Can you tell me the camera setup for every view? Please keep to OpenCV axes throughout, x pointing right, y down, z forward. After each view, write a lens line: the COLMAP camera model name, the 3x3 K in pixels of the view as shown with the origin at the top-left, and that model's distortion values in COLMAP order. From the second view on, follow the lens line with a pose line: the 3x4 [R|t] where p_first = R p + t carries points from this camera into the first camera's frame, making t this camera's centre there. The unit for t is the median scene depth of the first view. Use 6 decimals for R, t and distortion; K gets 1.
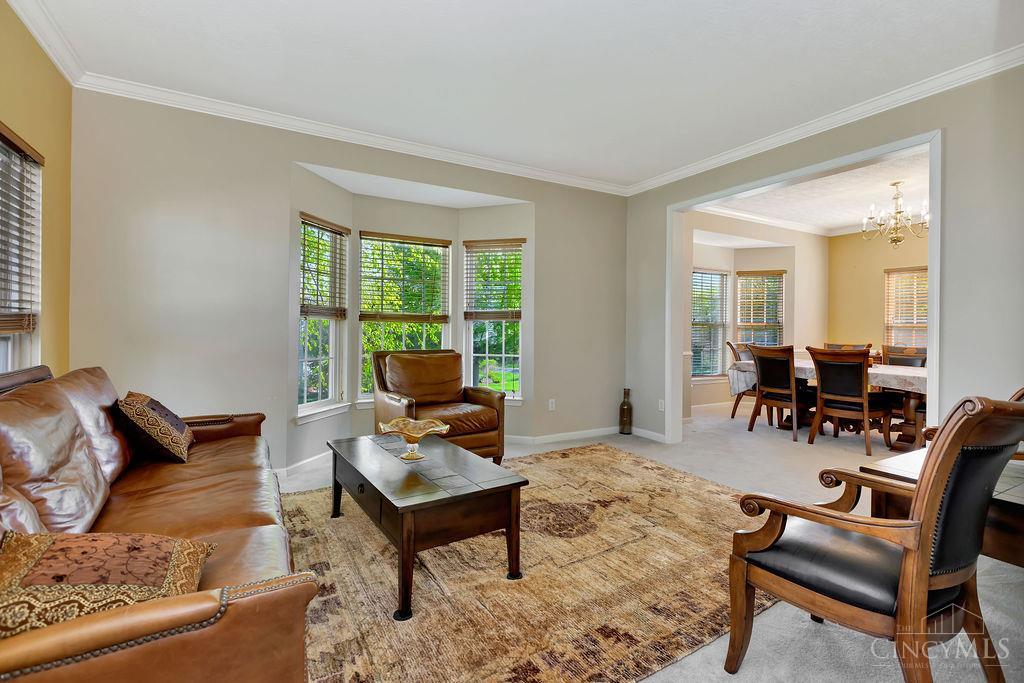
lens RADIAL K [[457.8, 0, 514.9], [0, 457.8, 326.7], [0, 0, 1]] dist [-0.001401, -0.000132]
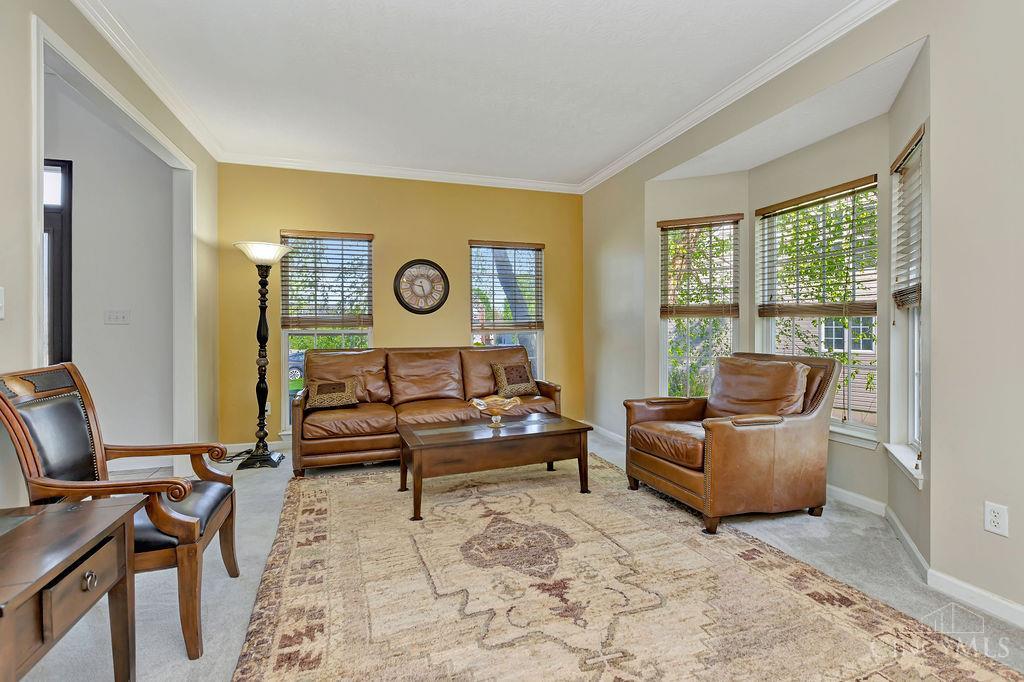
lens RADIAL K [[457.8, 0, 512.0], [0, 457.8, 335.7], [0, 0, 1]] dist [-0.001401, -0.000132]
pose [[-0.201191, 0.000834, -0.979552, 0.572997], [0.006083, 0.999981, -0.000398, 0.018734], [0.979533, -0.006039, -0.201192, 0.732280]]
